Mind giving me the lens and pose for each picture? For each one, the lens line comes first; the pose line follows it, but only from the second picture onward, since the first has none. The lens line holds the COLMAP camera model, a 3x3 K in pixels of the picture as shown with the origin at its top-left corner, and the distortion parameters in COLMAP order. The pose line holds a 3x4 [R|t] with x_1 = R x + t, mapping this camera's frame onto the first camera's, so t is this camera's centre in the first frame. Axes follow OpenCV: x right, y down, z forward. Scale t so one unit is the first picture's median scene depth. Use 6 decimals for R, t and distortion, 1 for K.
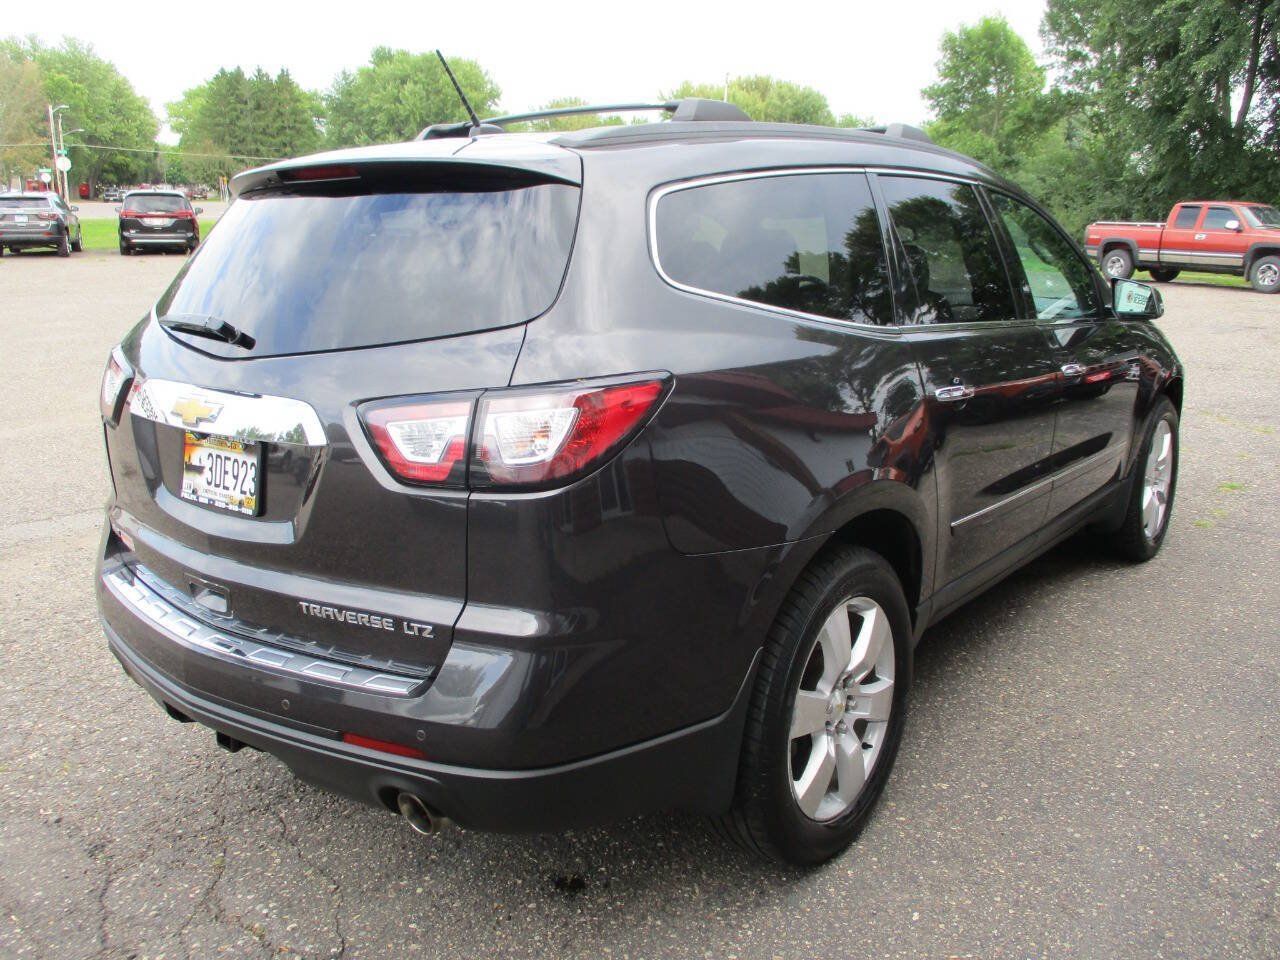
lens RADIAL K [[1071.1, 0, 642.3], [0, 1071.1, 484.3], [0, 0, 1]] dist [-0.027557, 0.007455]
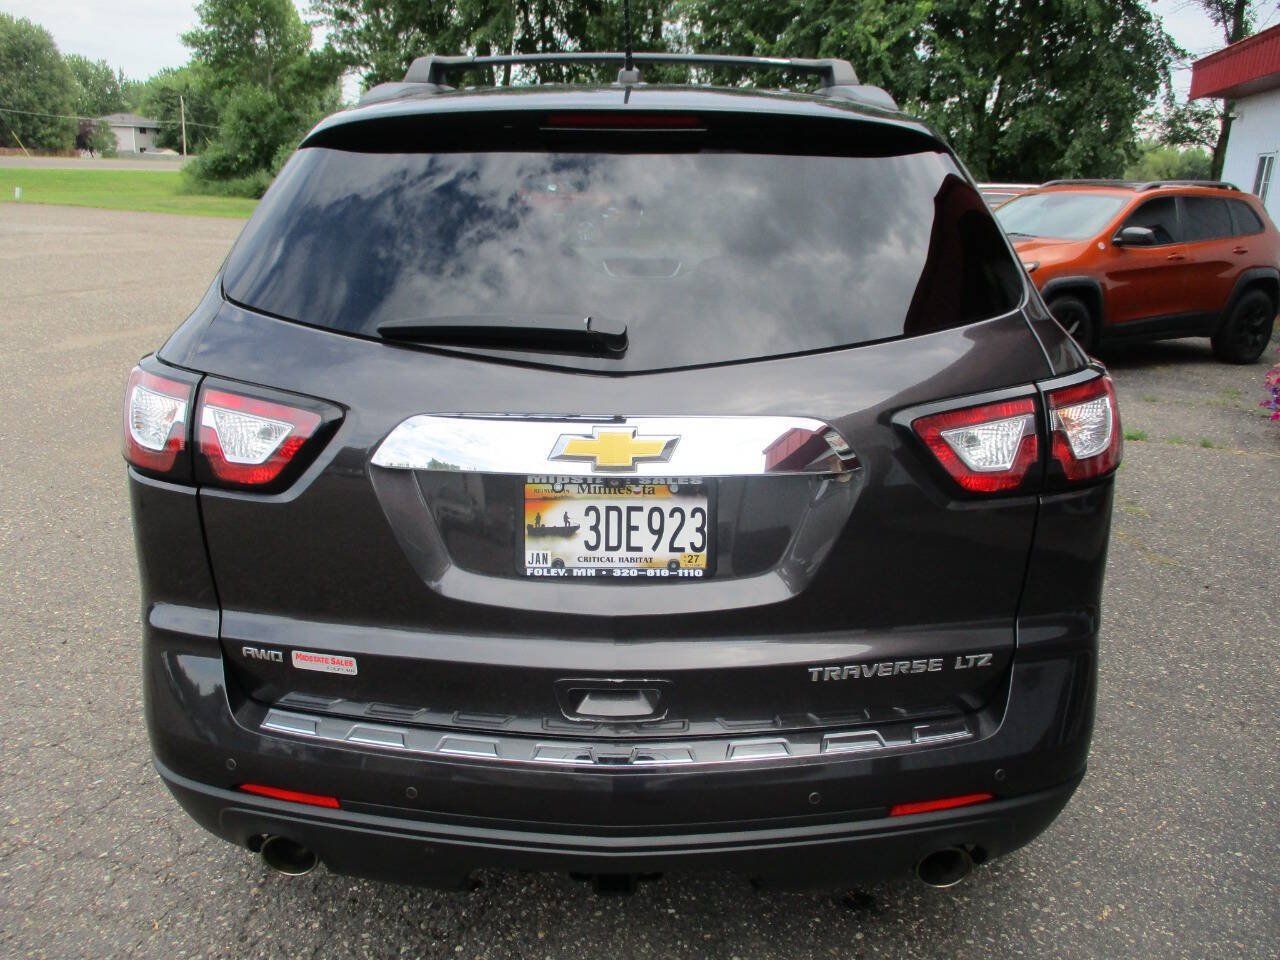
lens RADIAL K [[1071.1, 0, 642.3], [0, 1071.1, 484.3], [0, 0, 1]] dist [-0.027557, 0.007455]
pose [[0.791373, -0.147793, 0.593200, -0.786167], [0.125165, 0.988953, 0.079414, -0.094814], [-0.598383, 0.011402, 0.801129, 0.389287]]
